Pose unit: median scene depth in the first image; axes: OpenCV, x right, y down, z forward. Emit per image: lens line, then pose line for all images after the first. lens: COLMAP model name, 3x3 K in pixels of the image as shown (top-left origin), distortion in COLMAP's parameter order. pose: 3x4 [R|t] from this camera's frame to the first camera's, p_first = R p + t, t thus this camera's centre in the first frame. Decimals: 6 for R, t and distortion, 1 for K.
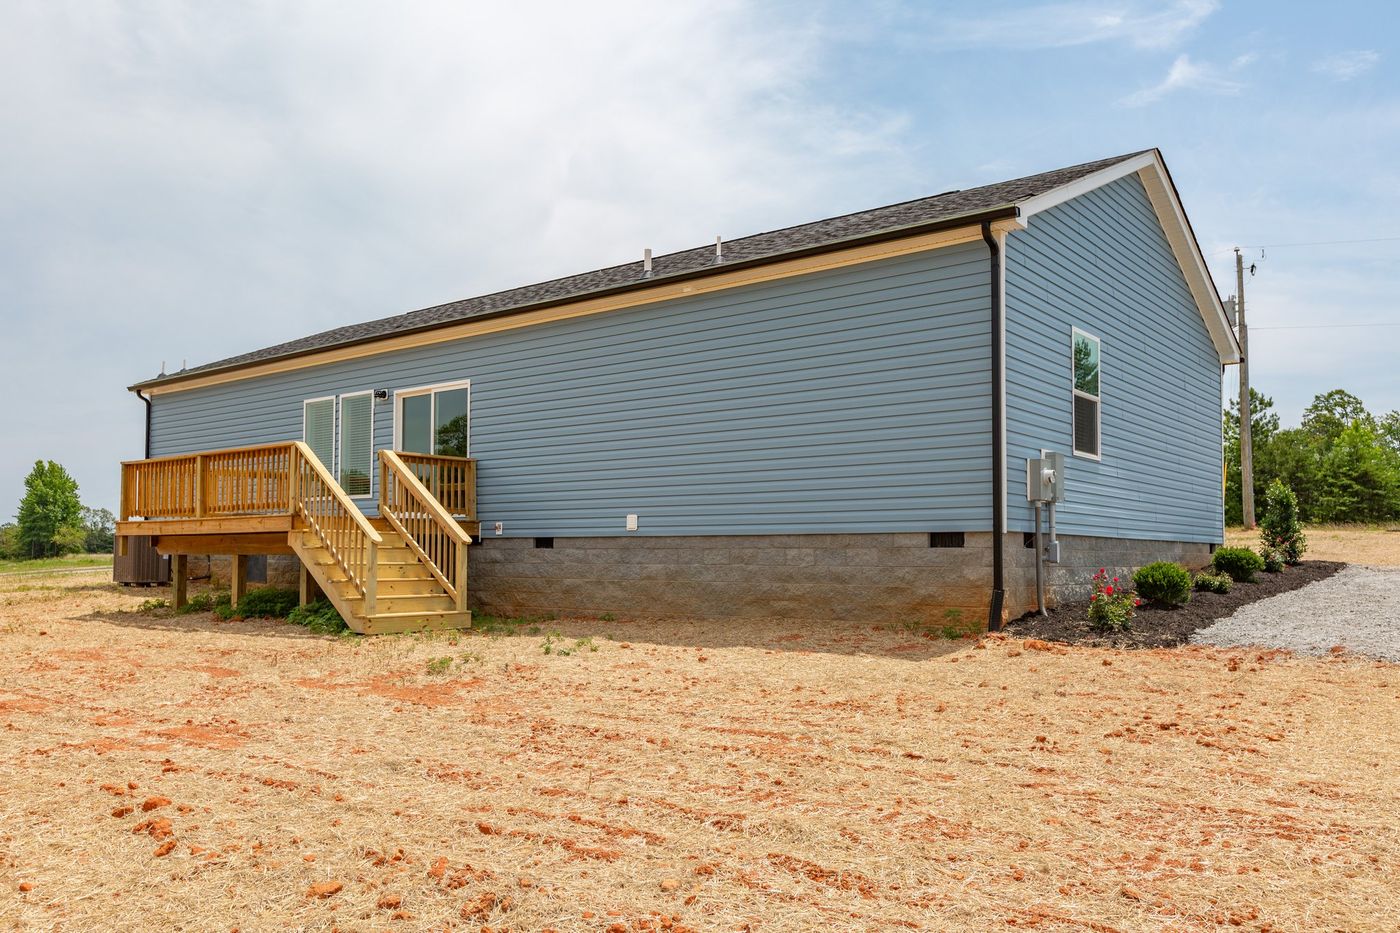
lens RADIAL K [[1072.4, 0, 700.2], [0, 1072.4, 460.0], [0, 0, 1]] dist [0.019856, -0.020399]
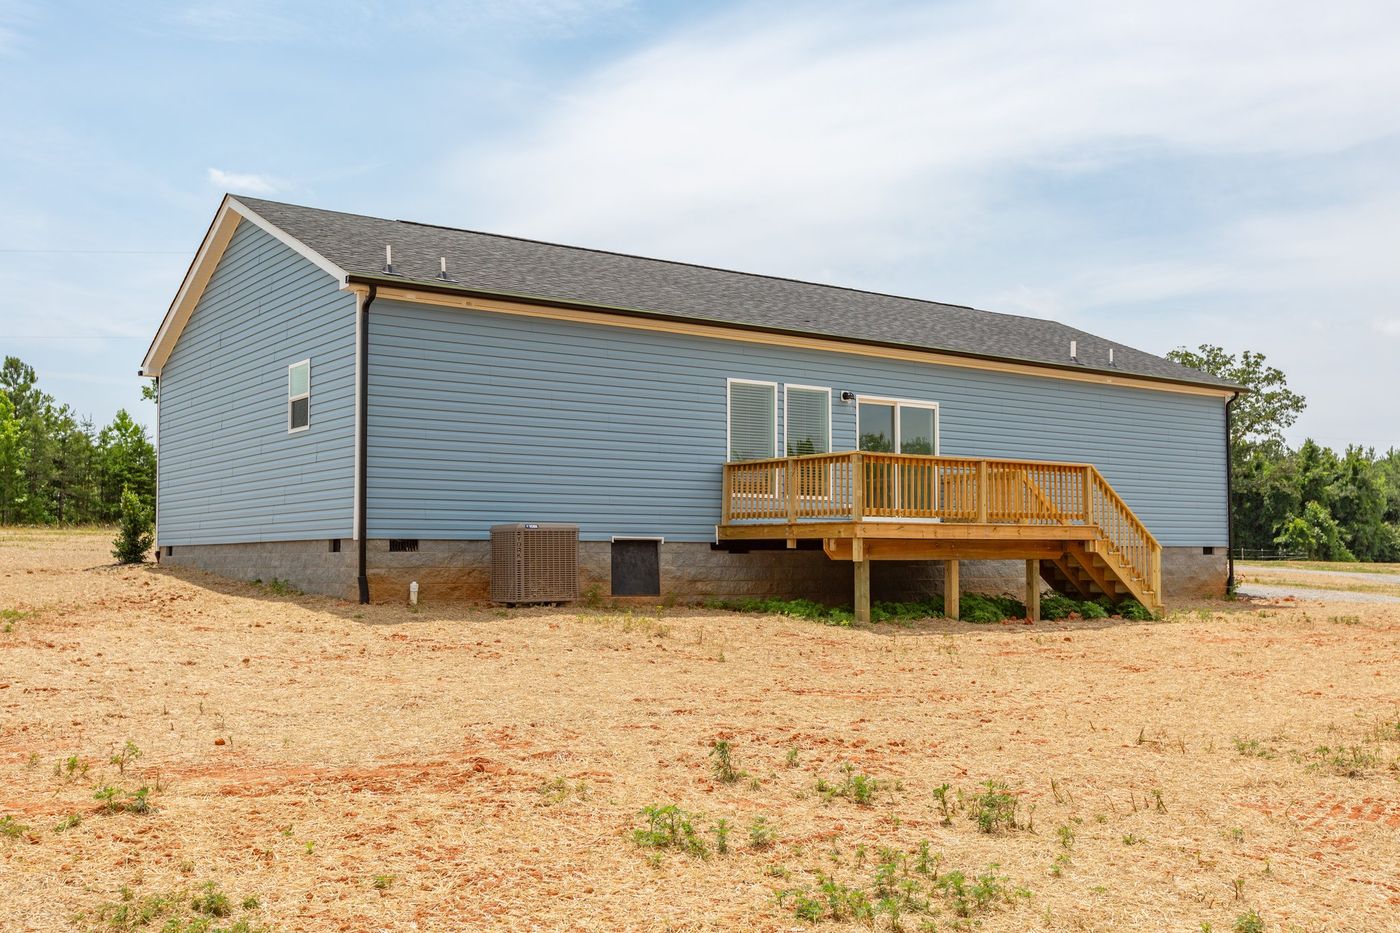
lens RADIAL K [[1376.2, 0, 700.2], [0, 1376.2, 468.0], [0, 0, 1]] dist [-0.027150, 0.000000]
pose [[0.275966, 0.062566, 0.959129, -1.647337], [-0.083185, 0.995690, -0.041017, 0.071887], [-0.957561, -0.068466, 0.279981, 0.832299]]
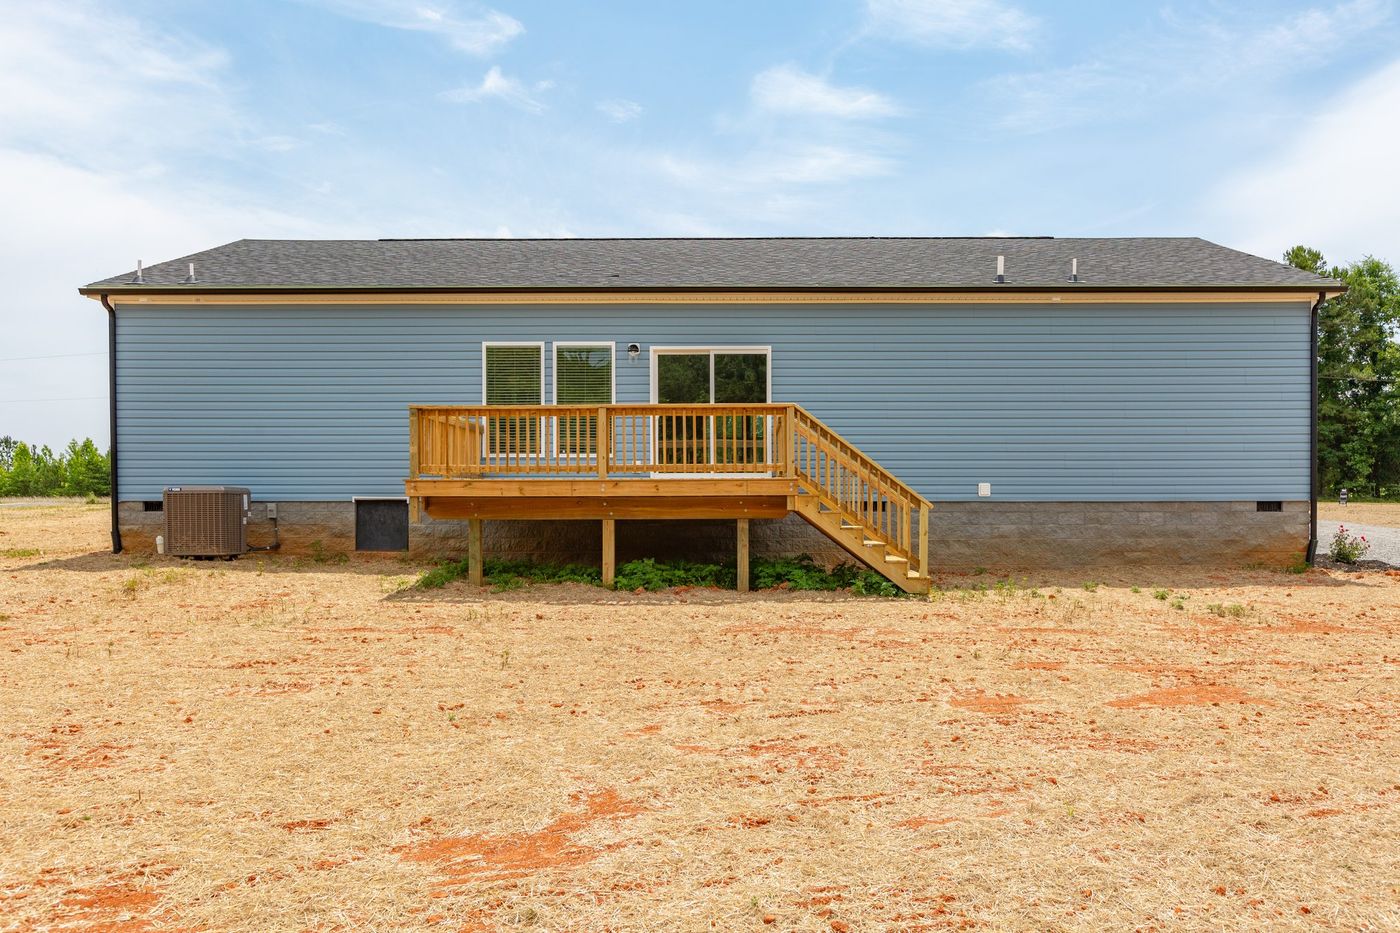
lens RADIAL K [[1015.2, 0, 701.1], [0, 1015.2, 480.8], [0, 0, 1]] dist [0.004997, -0.007544]
pose [[0.792451, 0.016234, 0.609719, -0.852109], [-0.051701, 0.997836, 0.040627, 0.016932], [-0.607740, -0.063718, 0.791576, 0.270065]]
